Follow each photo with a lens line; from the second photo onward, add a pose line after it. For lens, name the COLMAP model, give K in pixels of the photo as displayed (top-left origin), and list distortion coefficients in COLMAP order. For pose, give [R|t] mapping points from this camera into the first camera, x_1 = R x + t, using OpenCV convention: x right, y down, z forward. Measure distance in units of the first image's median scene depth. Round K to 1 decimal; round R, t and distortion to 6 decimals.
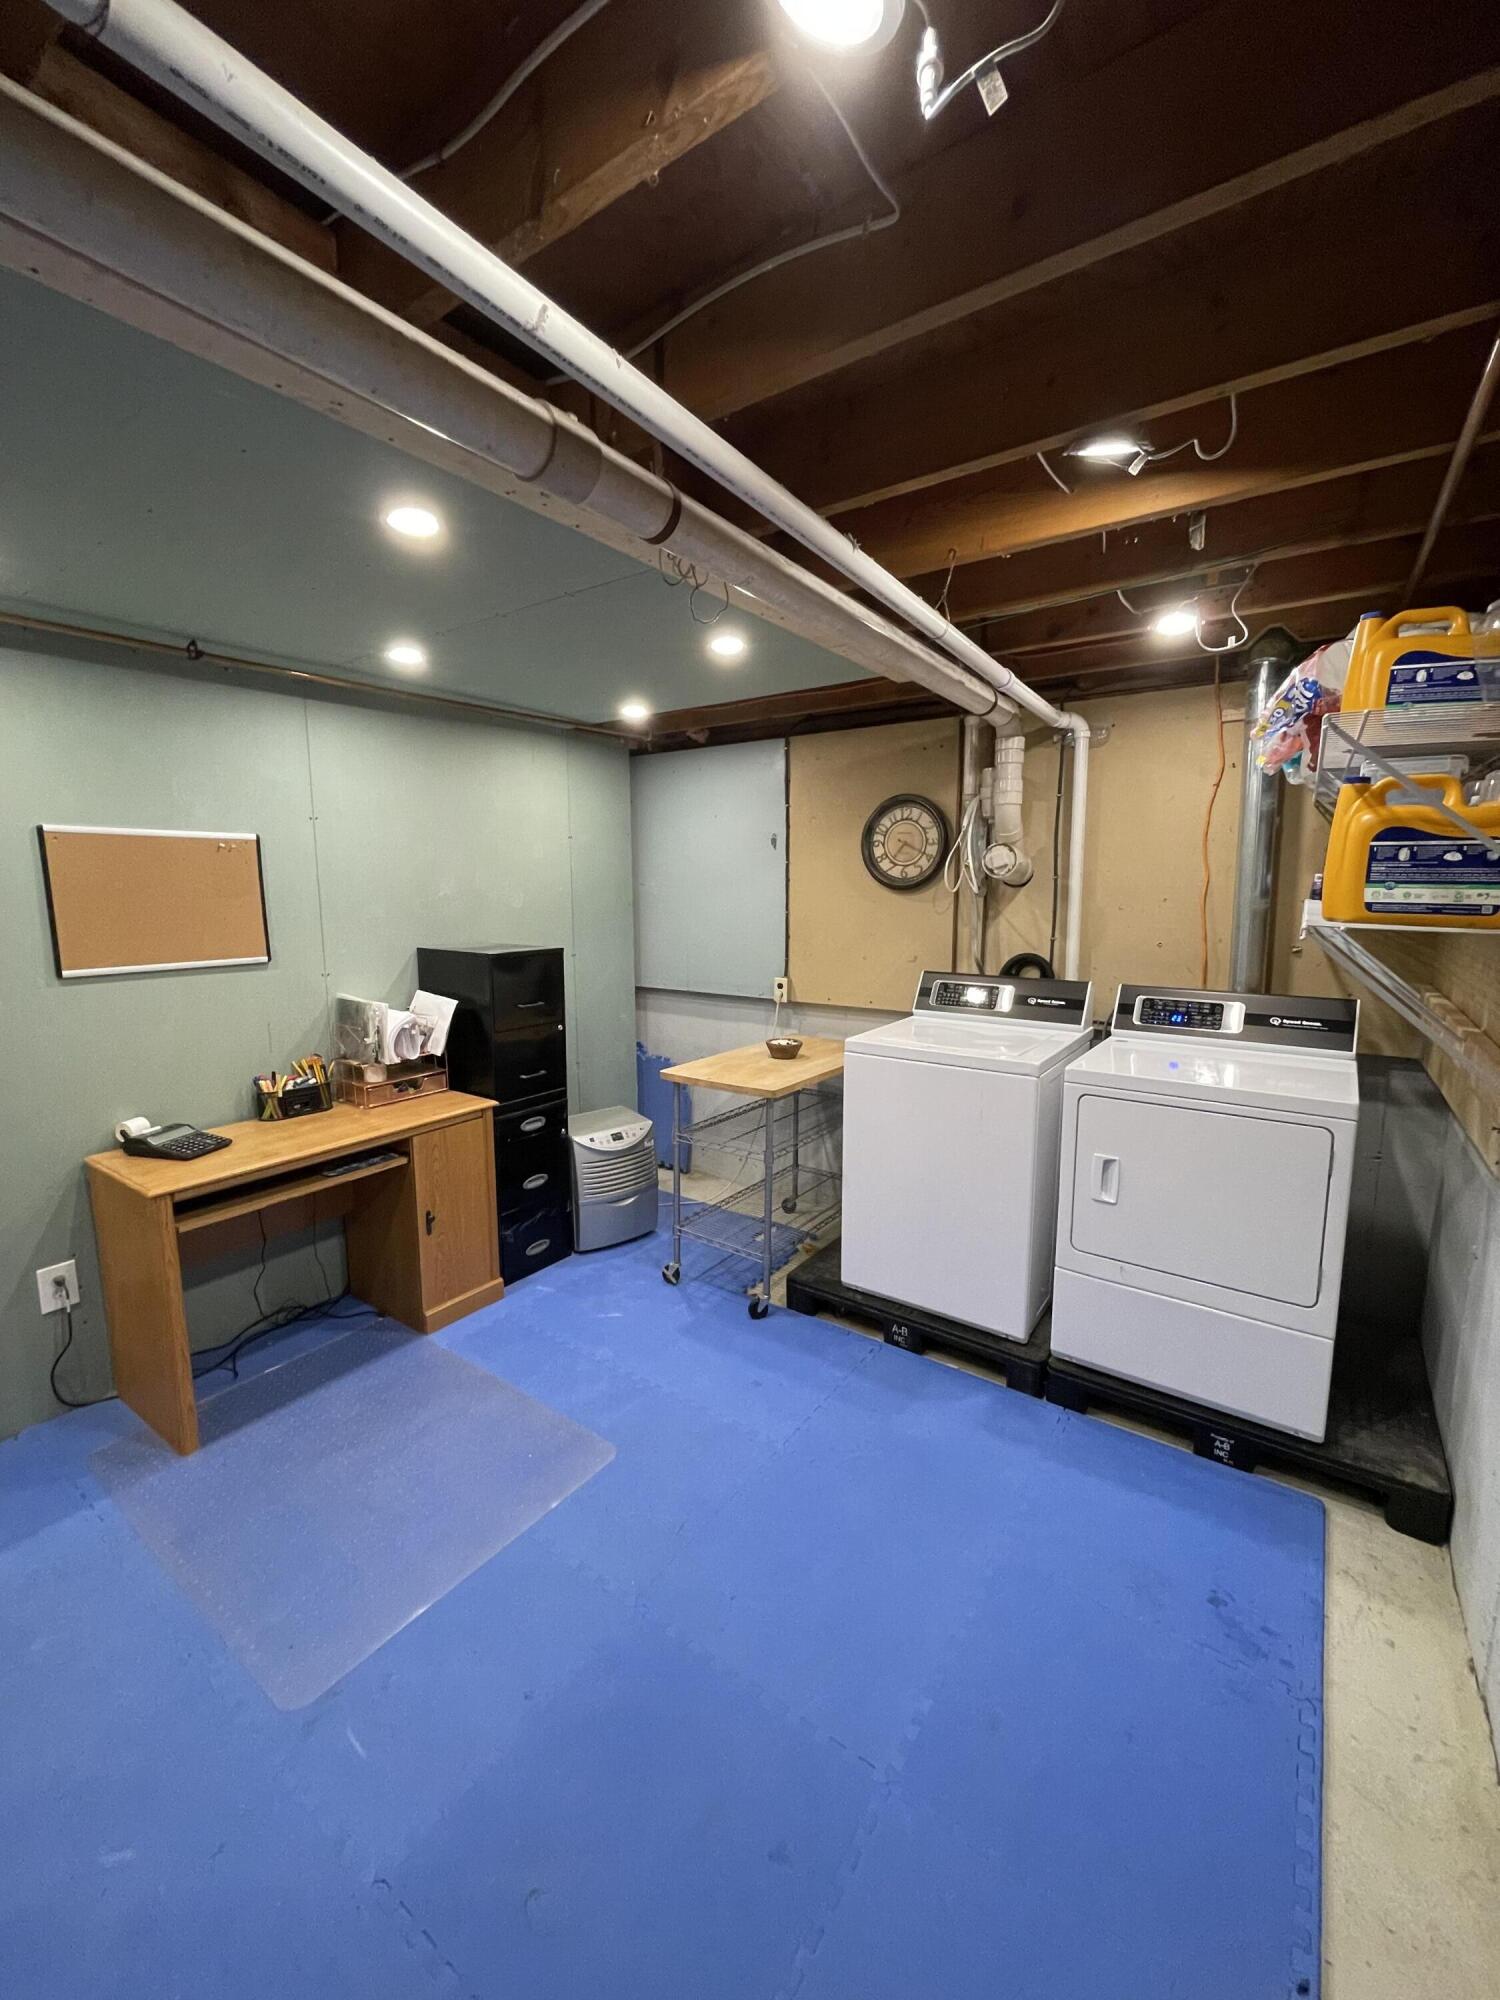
lens RADIAL K [[801.1, 0, 747.4], [0, 801.1, 1002.5], [0, 0, 1]] dist [-0.003662, -0.000557]
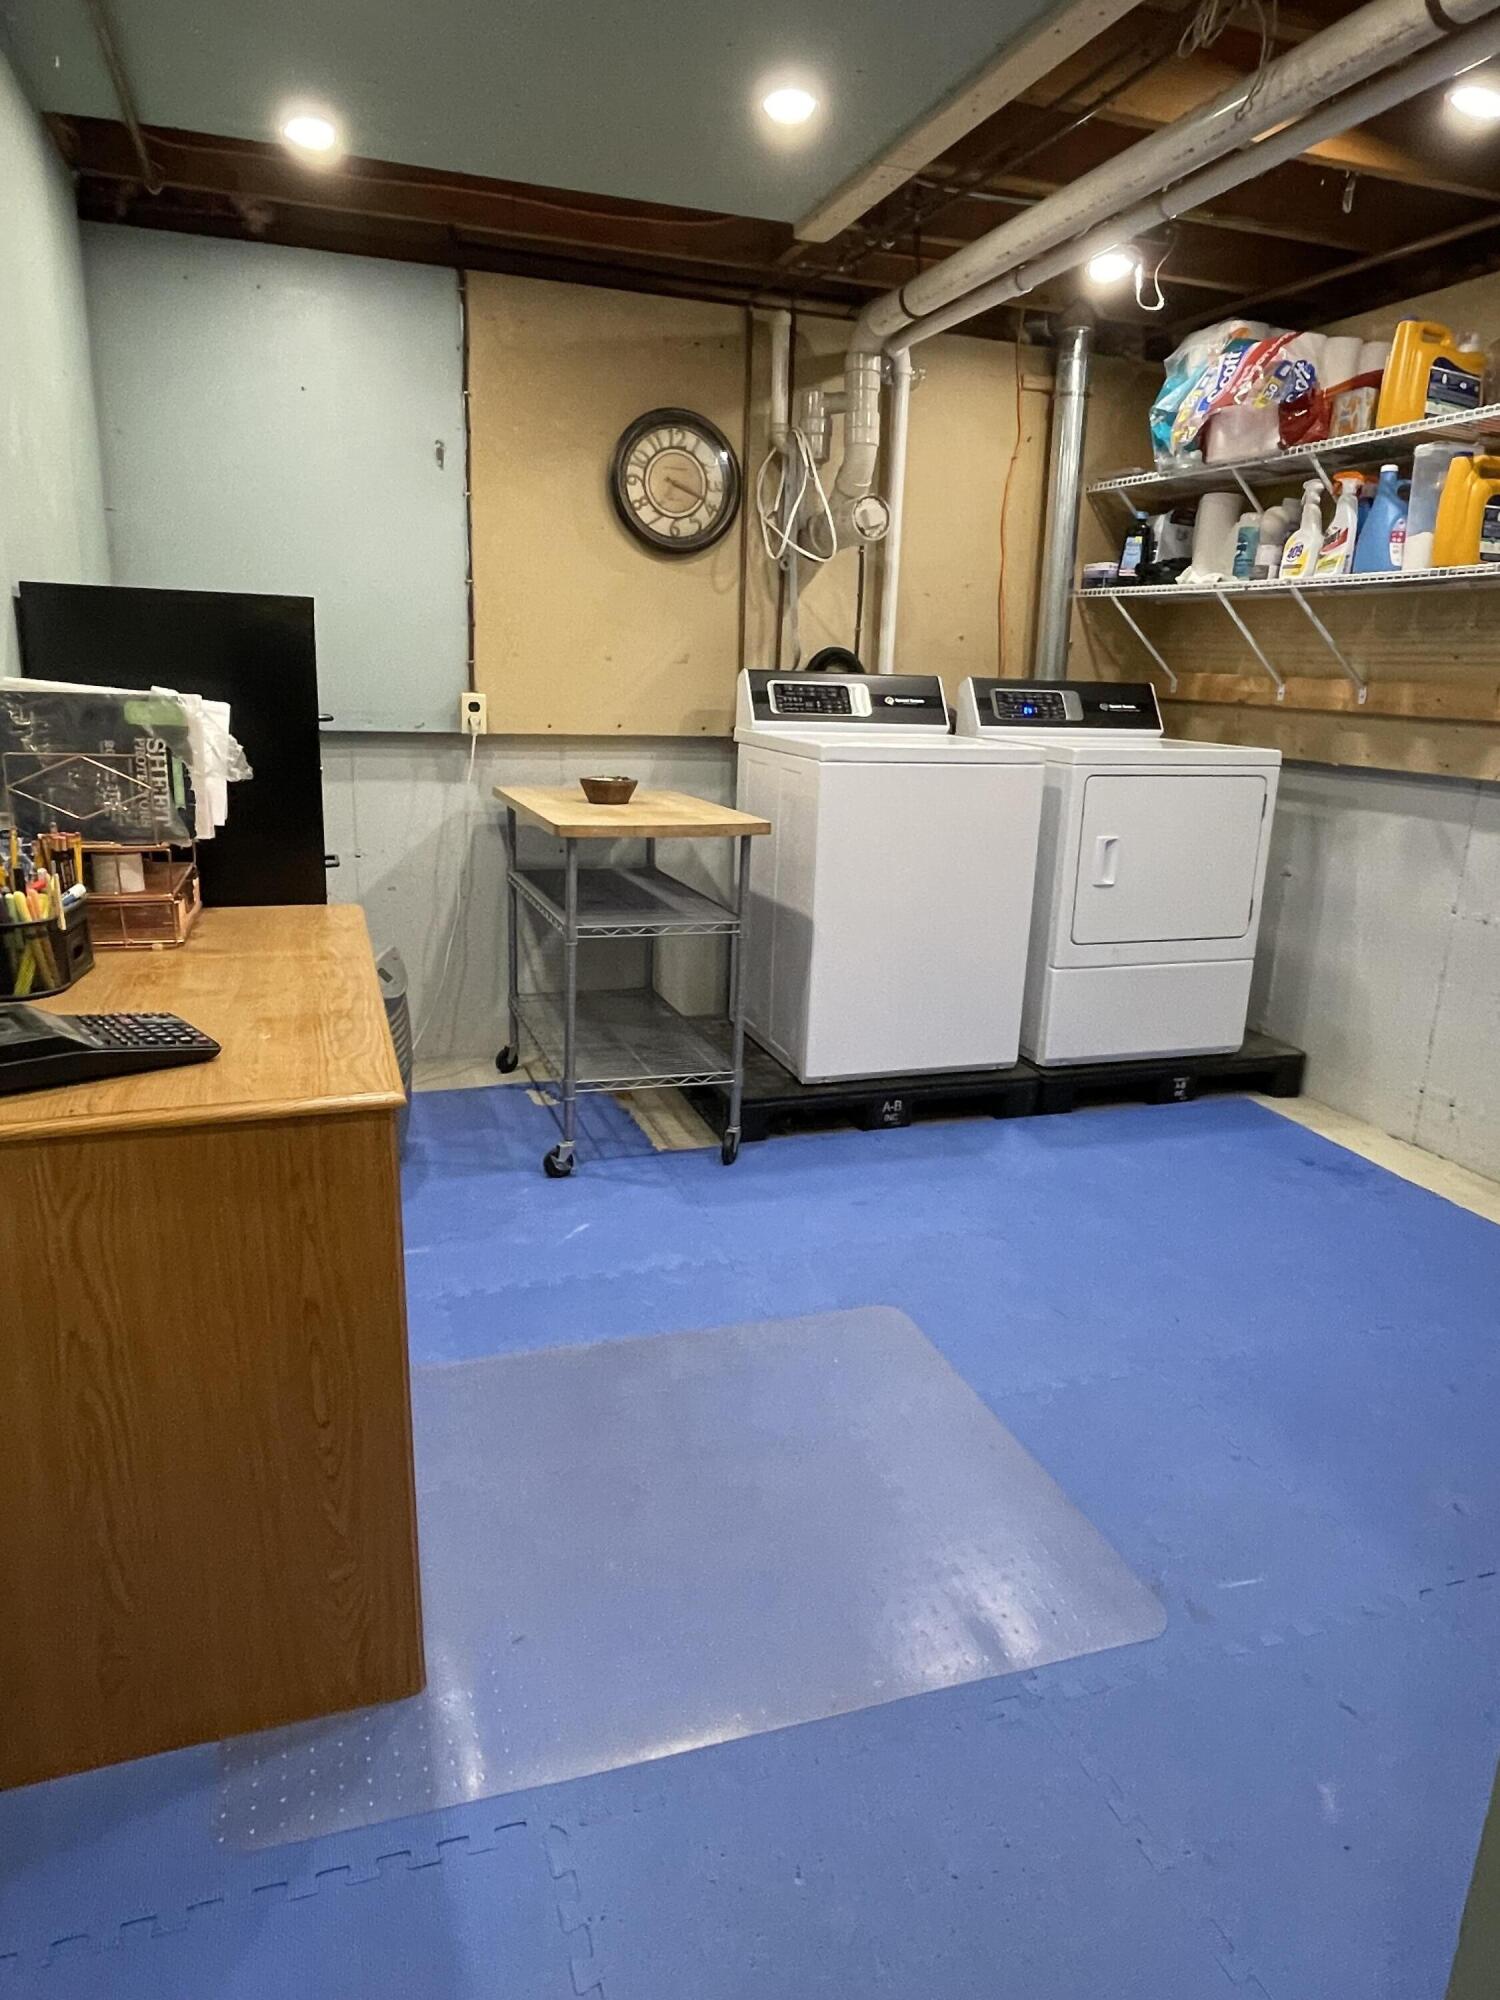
lens RADIAL K [[1242.1, 0, 746.9], [0, 1242.1, 992.5], [0, 0, 1]] dist [0.003088, -0.000602]
pose [[0.588339, -0.183610, 0.787493, -0.747652], [0.083969, 0.982487, 0.166341, 0.063946], [-0.804243, -0.031740, 0.593452, 0.322826]]
